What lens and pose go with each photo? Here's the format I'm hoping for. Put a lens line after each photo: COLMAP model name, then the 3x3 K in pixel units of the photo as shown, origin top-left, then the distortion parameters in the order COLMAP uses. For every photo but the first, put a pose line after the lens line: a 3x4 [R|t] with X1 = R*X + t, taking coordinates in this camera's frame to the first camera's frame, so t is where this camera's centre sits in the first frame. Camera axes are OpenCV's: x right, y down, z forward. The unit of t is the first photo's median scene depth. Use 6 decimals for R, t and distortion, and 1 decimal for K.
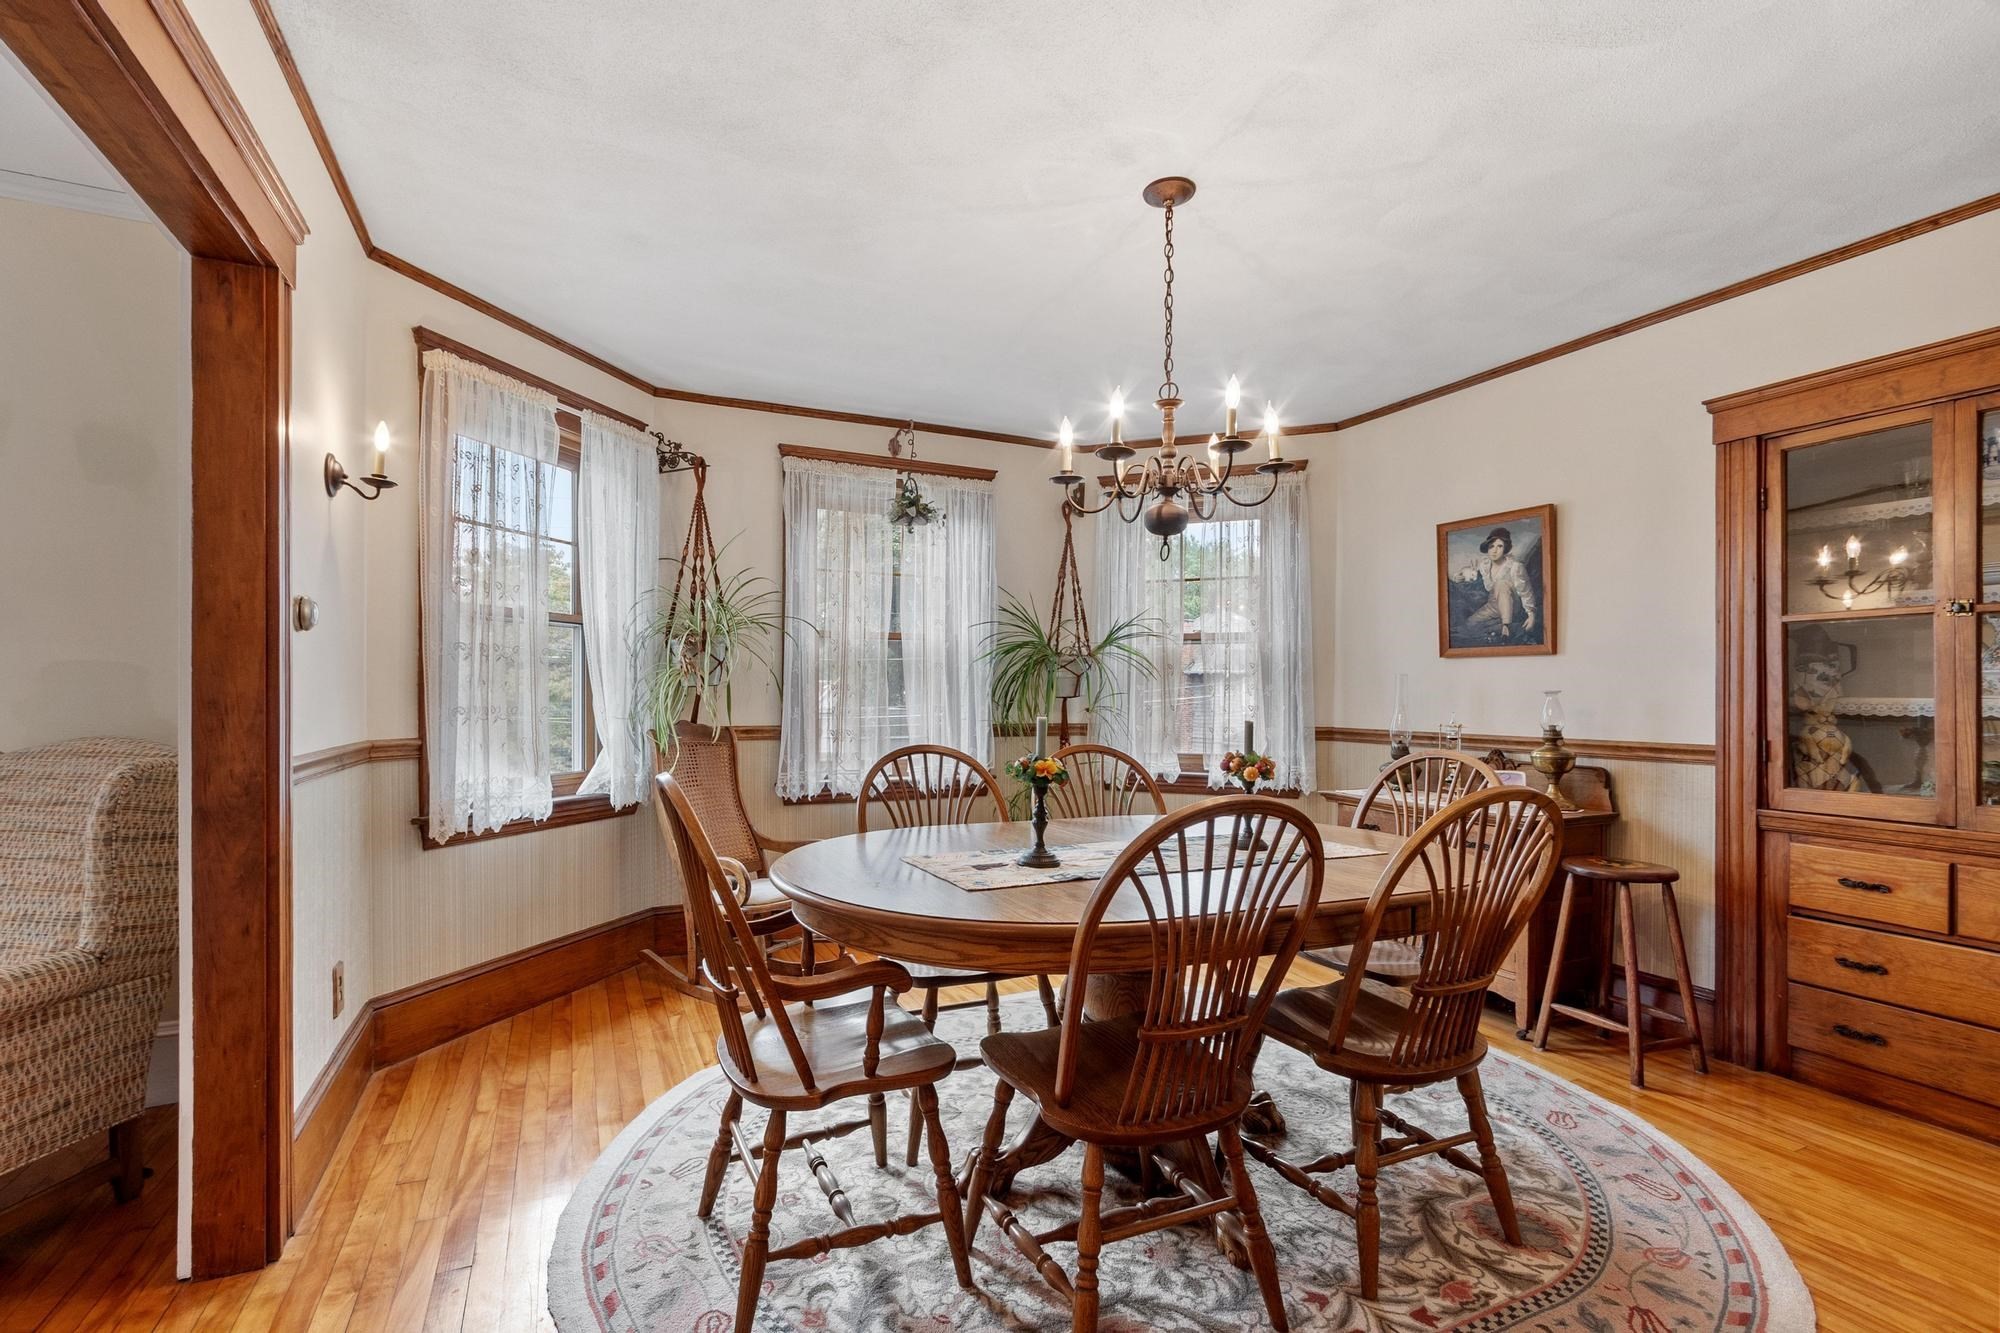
lens RADIAL K [[882.3, 0, 966.6], [0, 882.3, 684.0], [0, 0, 1]] dist [0.000829, 0.001626]
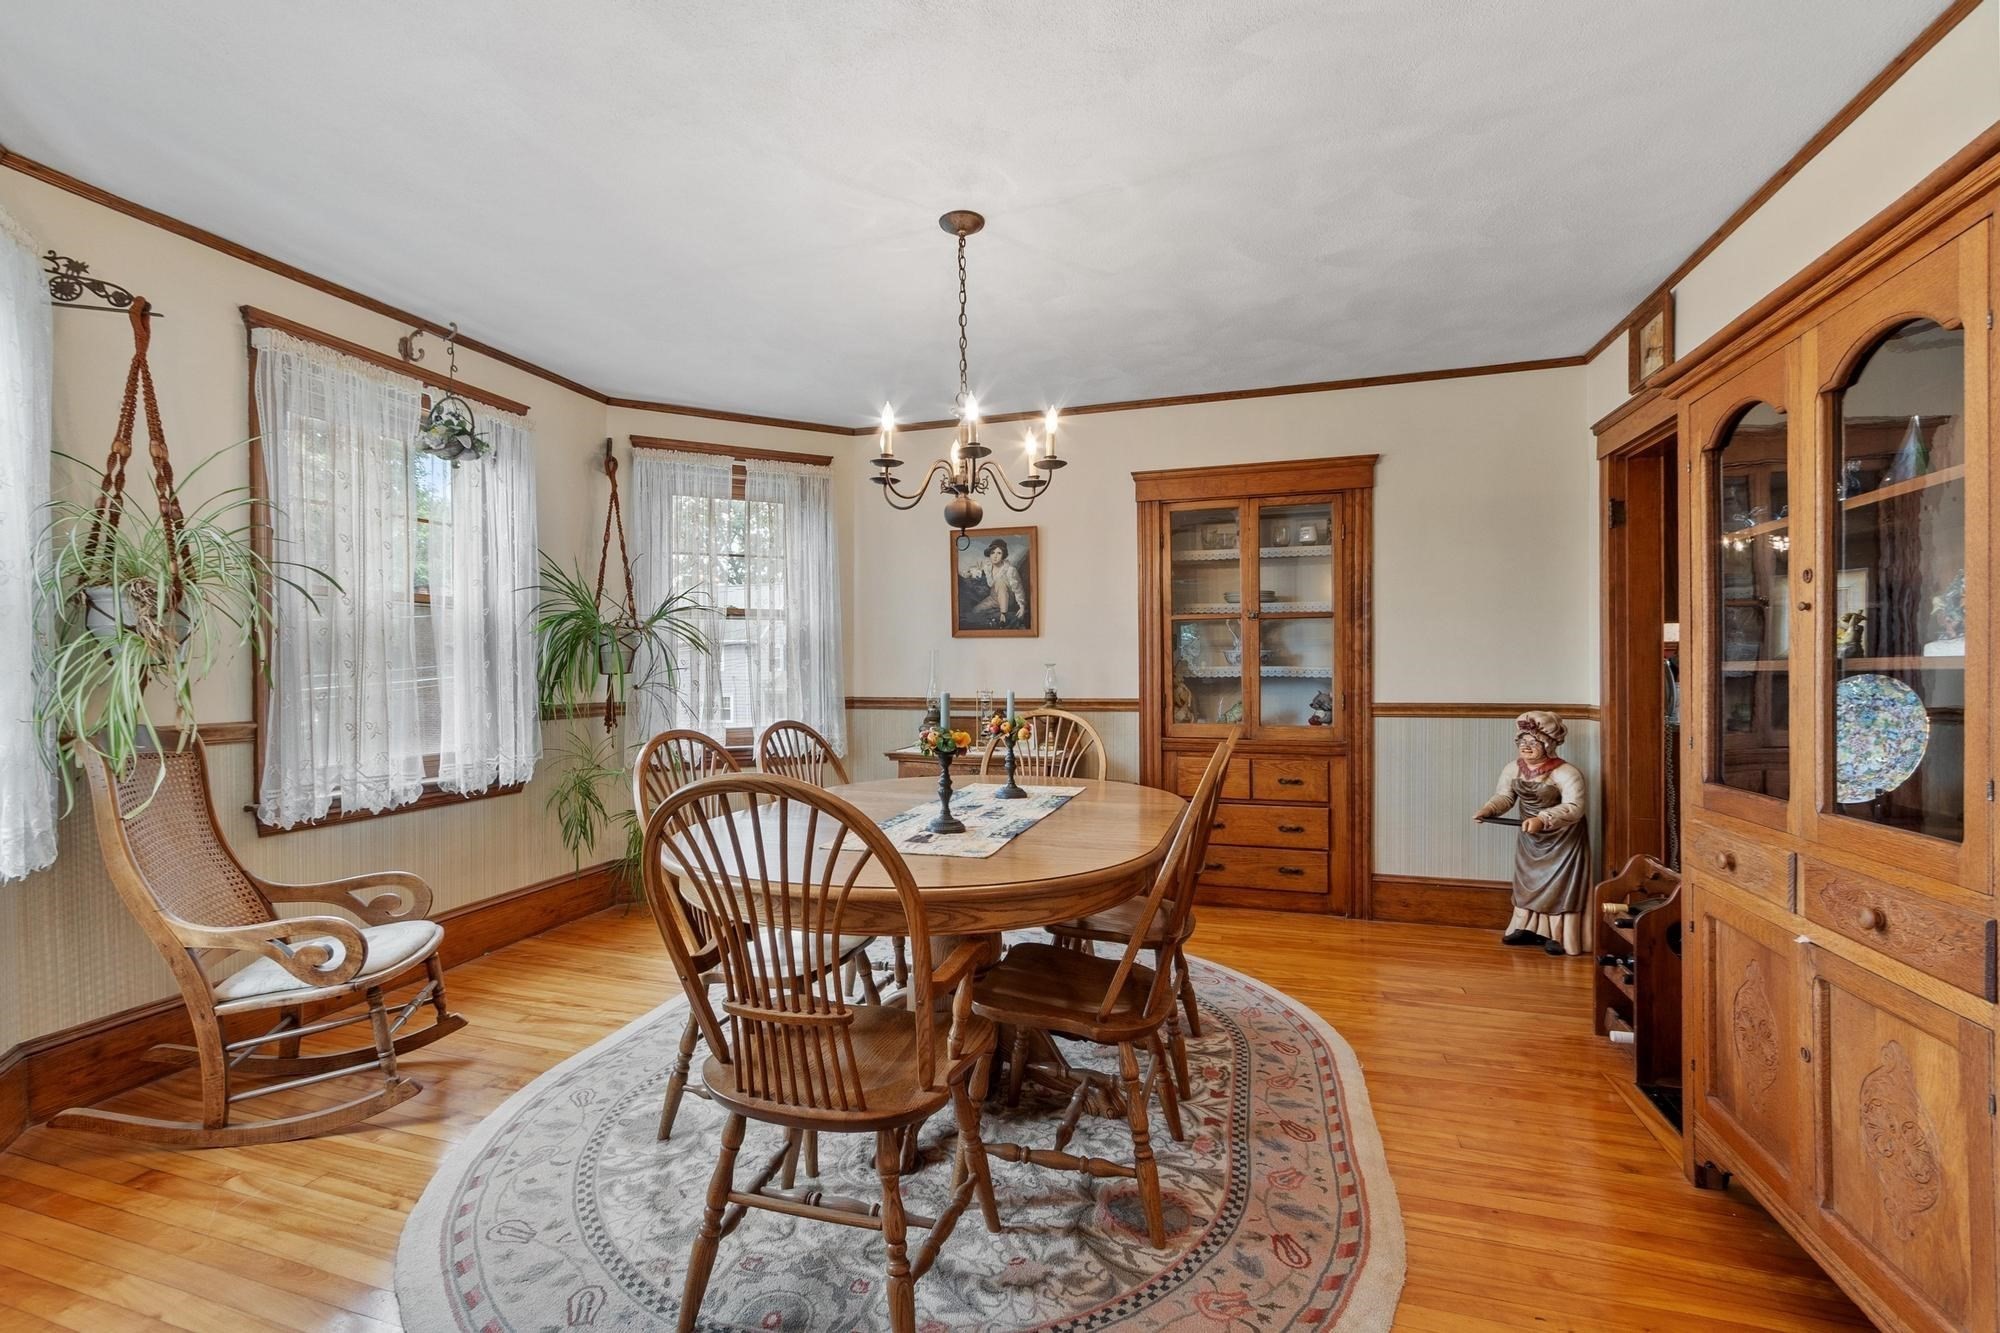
lens RADIAL K [[882.3, 0, 961.4], [0, 882.3, 664.2], [0, 0, 1]] dist [0.000829, 0.001626]
pose [[0.675243, -0.006968, 0.737563, -0.392979], [0.001430, 0.999966, 0.008138, -0.002410], [-0.737594, -0.004440, 0.675230, 0.156476]]
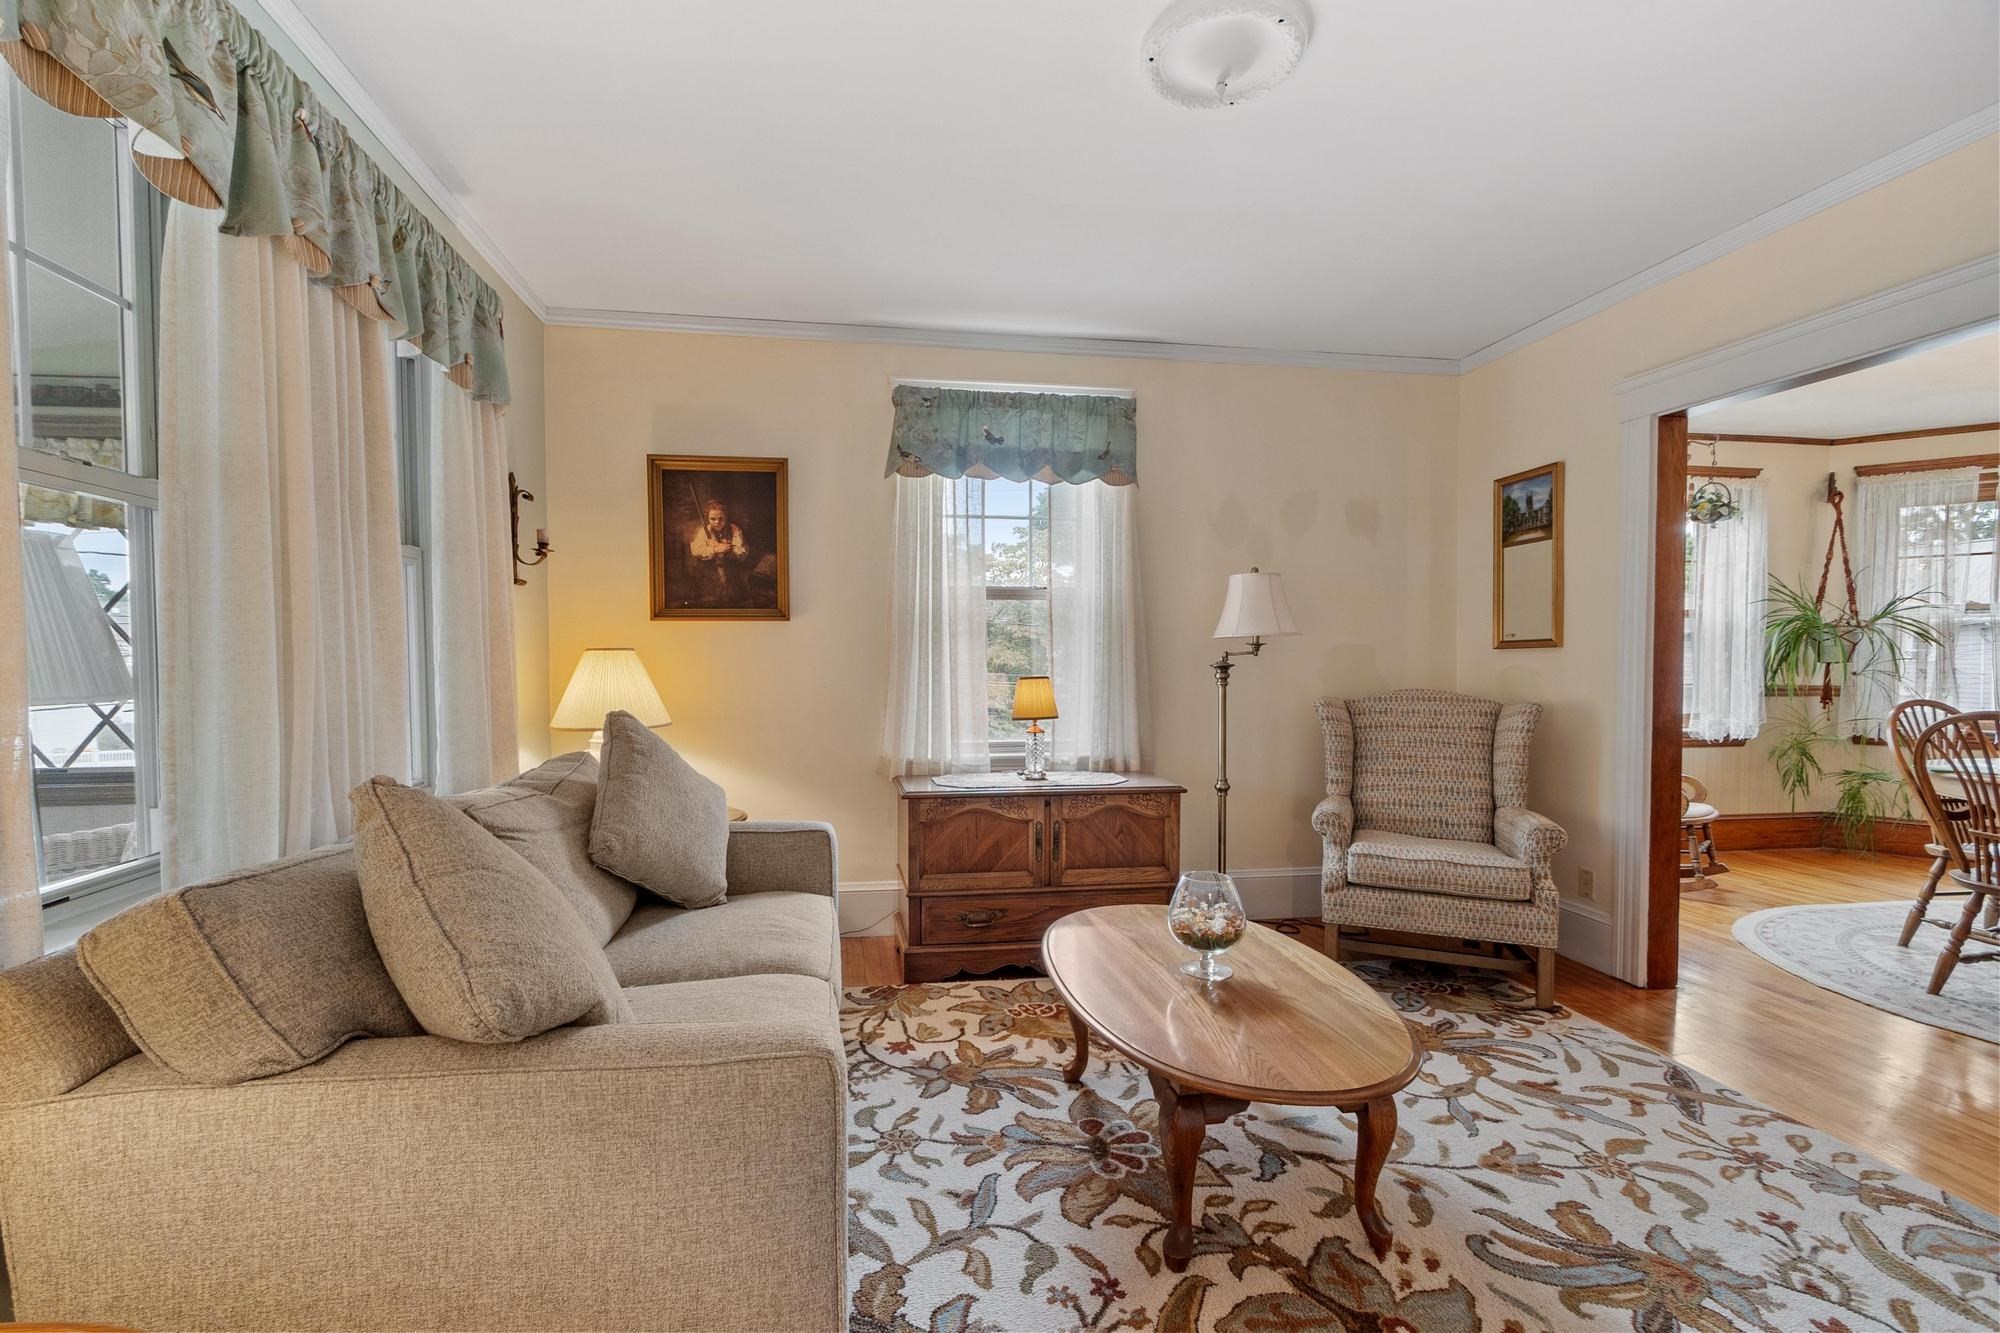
lens RADIAL K [[882.3, 0, 958.4], [0, 882.3, 691.7], [0, 0, 1]] dist [0.000829, 0.001626]
pose [[0.964713, 0.003269, -0.263284, -0.856716], [0.008471, 0.999020, 0.043444, -0.009060], [0.263168, -0.044141, 0.963740, -0.520852]]
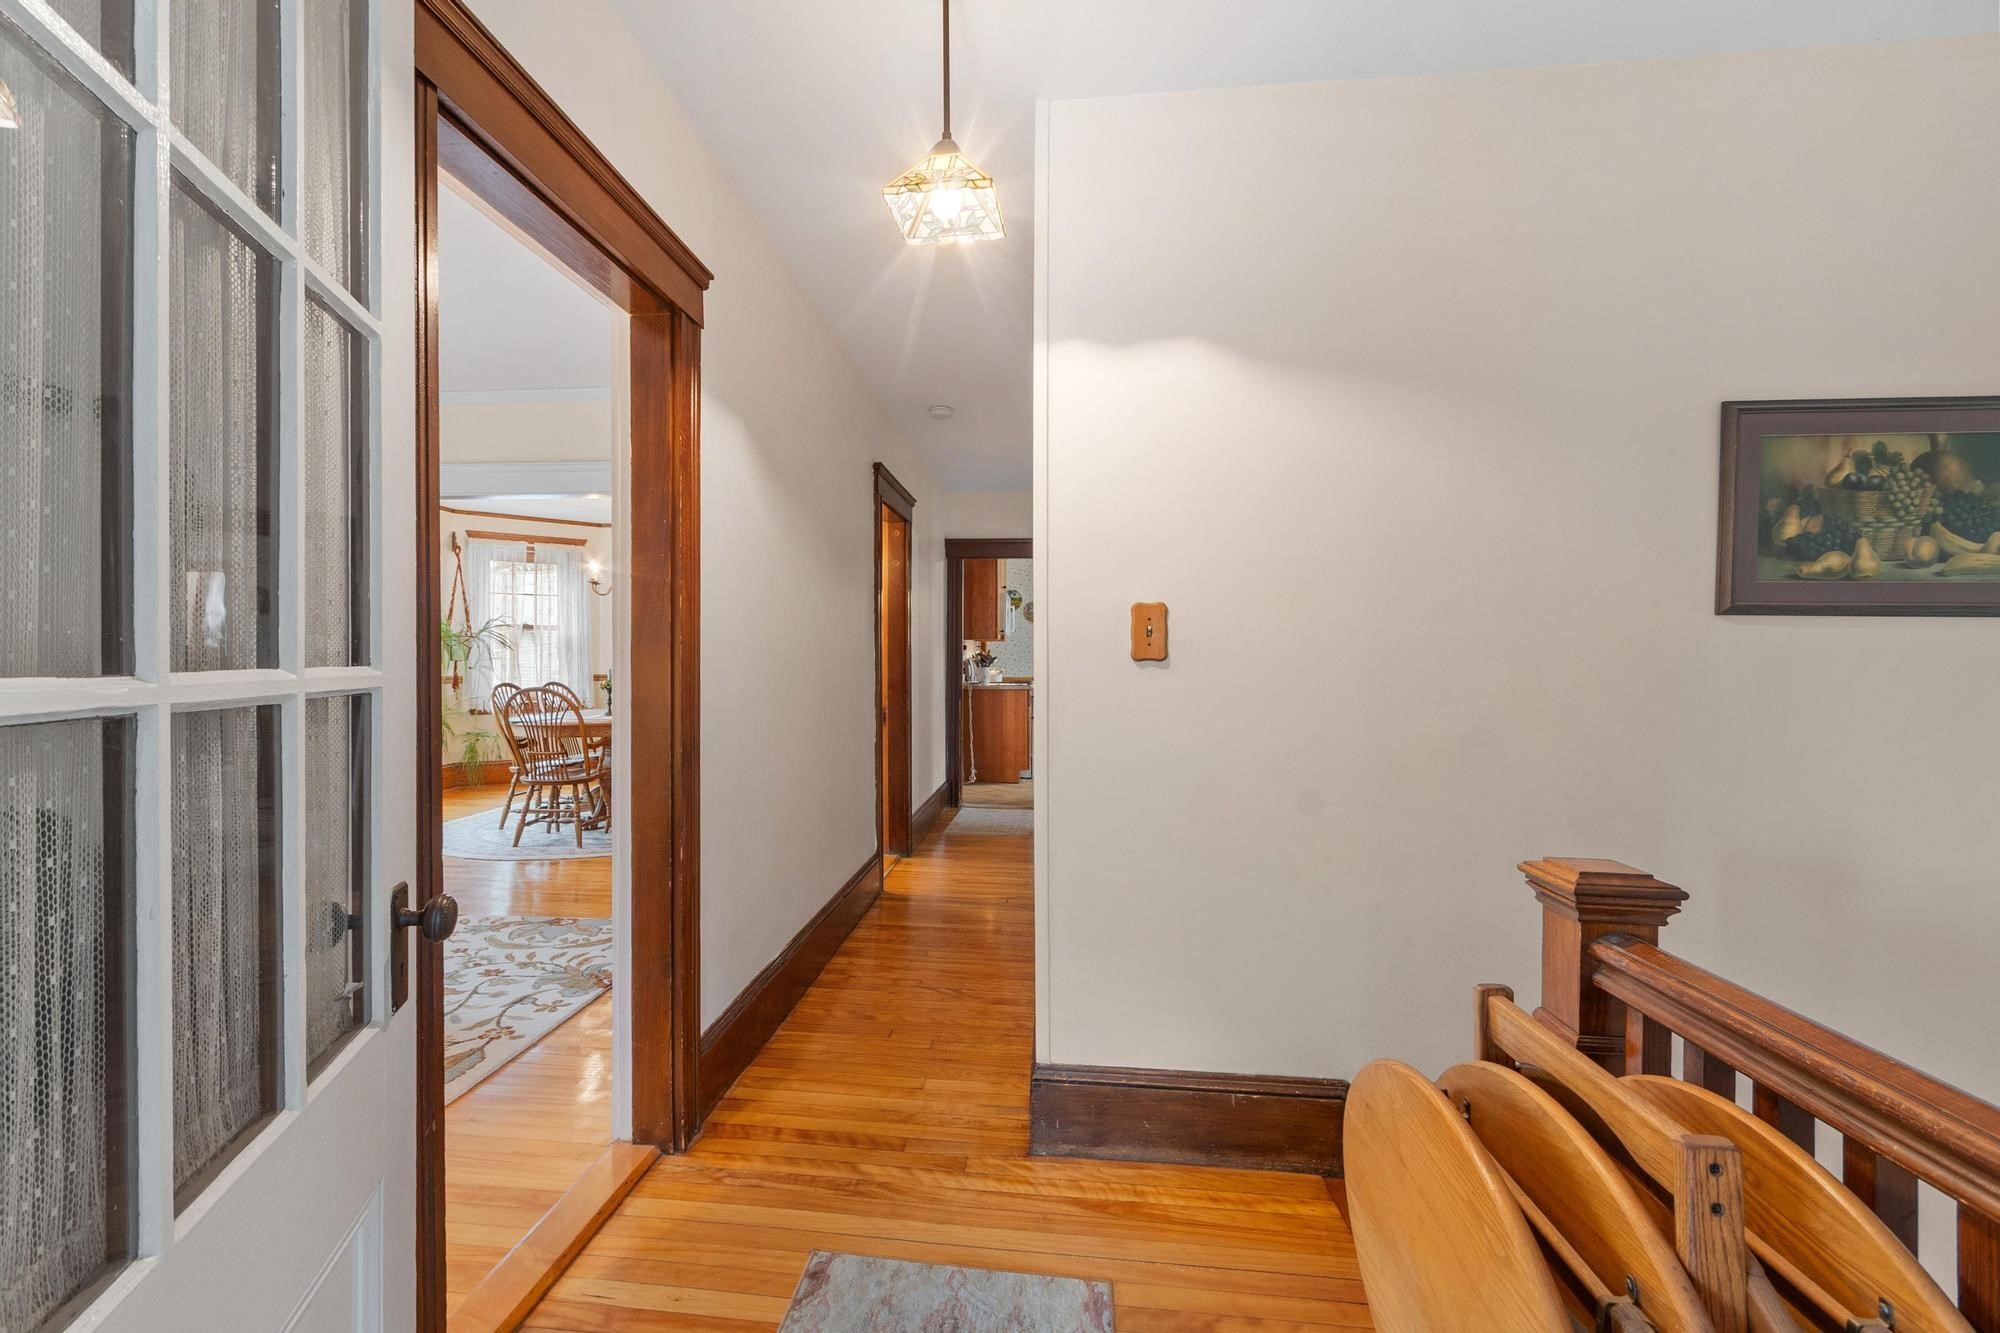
lens RADIAL K [[882.3, 0, 951.7], [0, 882.3, 651.3], [0, 0, 1]] dist [0.000829, 0.001626]
pose [[0.511028, -0.000719, 0.859564, -1.081996], [-0.005385, 0.999977, 0.004038, -0.019476], [-0.859547, -0.006692, 0.511013, -0.863144]]
